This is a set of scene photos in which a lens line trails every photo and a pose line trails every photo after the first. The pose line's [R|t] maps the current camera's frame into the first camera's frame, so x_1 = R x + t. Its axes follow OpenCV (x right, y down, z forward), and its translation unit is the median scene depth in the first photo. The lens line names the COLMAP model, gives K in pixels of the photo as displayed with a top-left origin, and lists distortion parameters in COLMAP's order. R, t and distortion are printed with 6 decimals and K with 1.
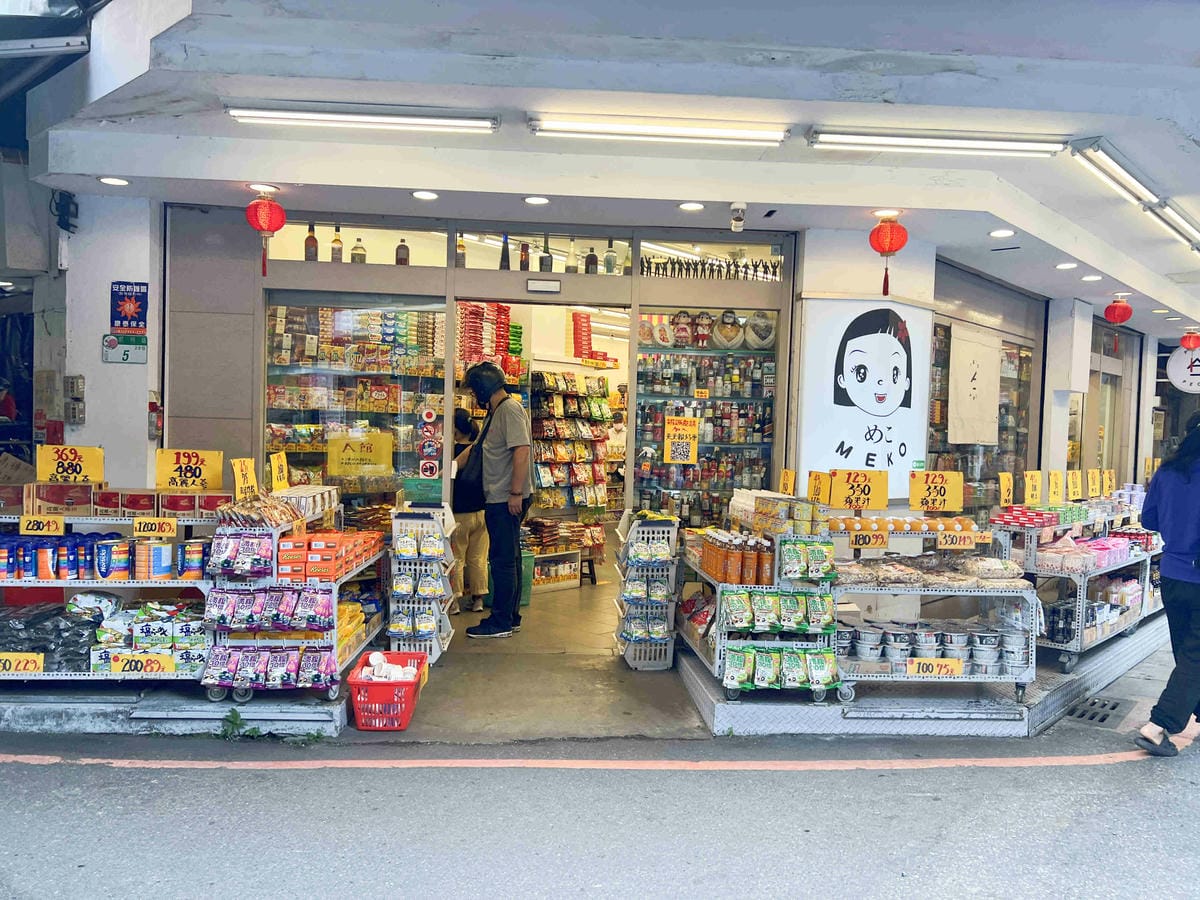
lens RADIAL K [[884.4, 0, 600.0], [0, 884.4, 450.0], [0, 0, 1]] dist [0.098574, -0.106891]
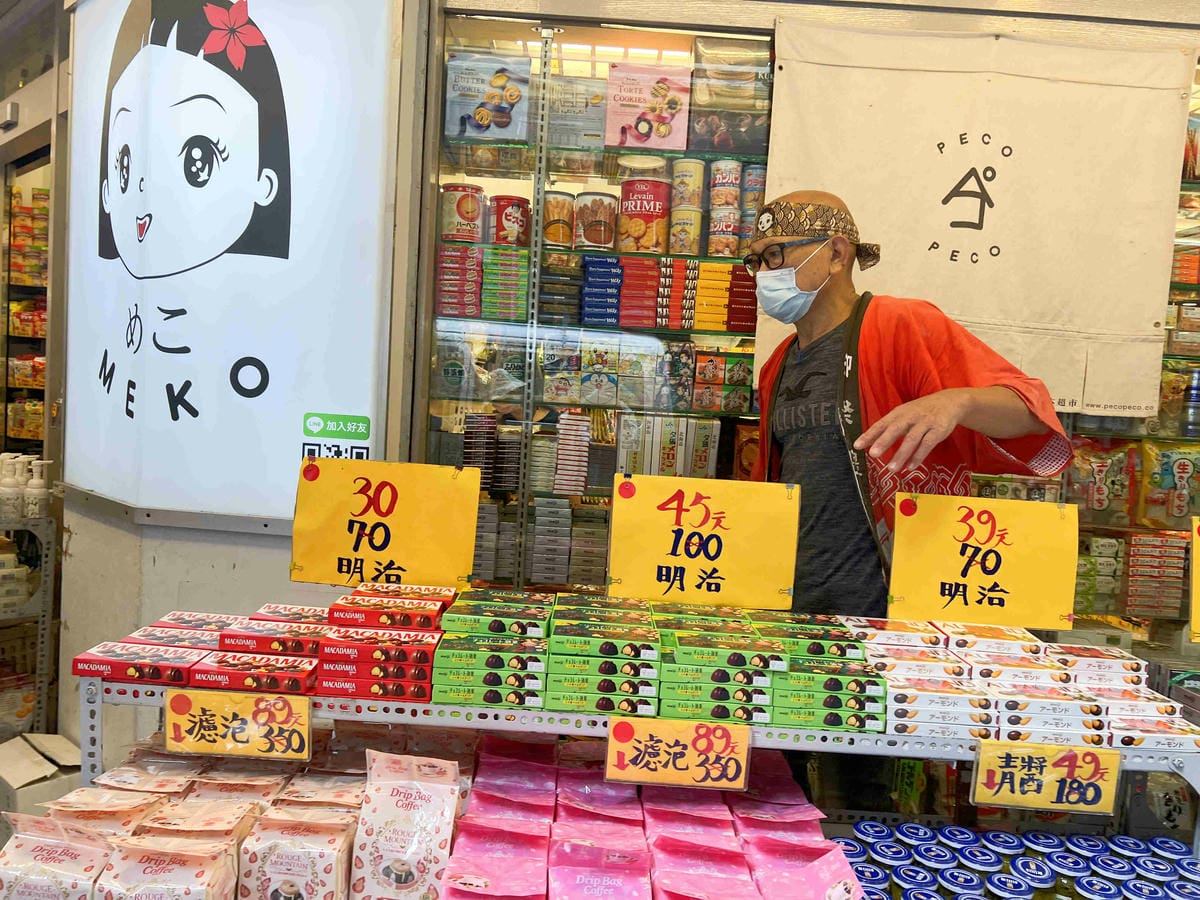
lens RADIAL K [[884.4, 0, 600.0], [0, 884.4, 450.0], [0, 0, 1]] dist [0.098574, -0.106891]
pose [[0.674583, 0.055573, -0.736105, 0.703353], [-0.062548, 0.997879, 0.018015, 0.013180], [0.735545, 0.033889, 0.676628, 0.876497]]
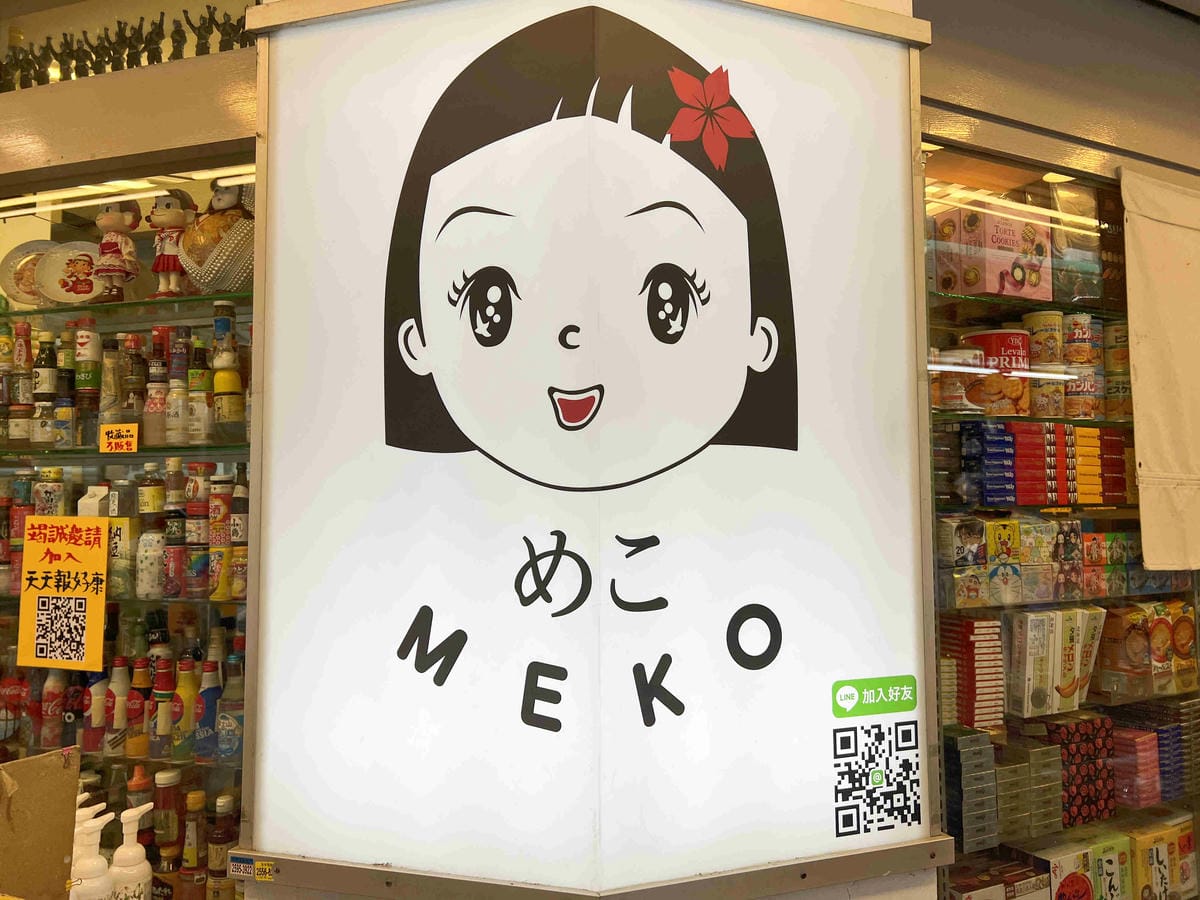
lens RADIAL K [[884.4, 0, 600.0], [0, 884.4, 450.0], [0, 0, 1]] dist [0.098574, -0.106891]
pose [[0.936449, -0.053464, -0.346704, 0.387997], [0.020136, 0.994881, -0.099029, -0.025938], [0.350224, 0.085754, 0.932732, 0.787125]]
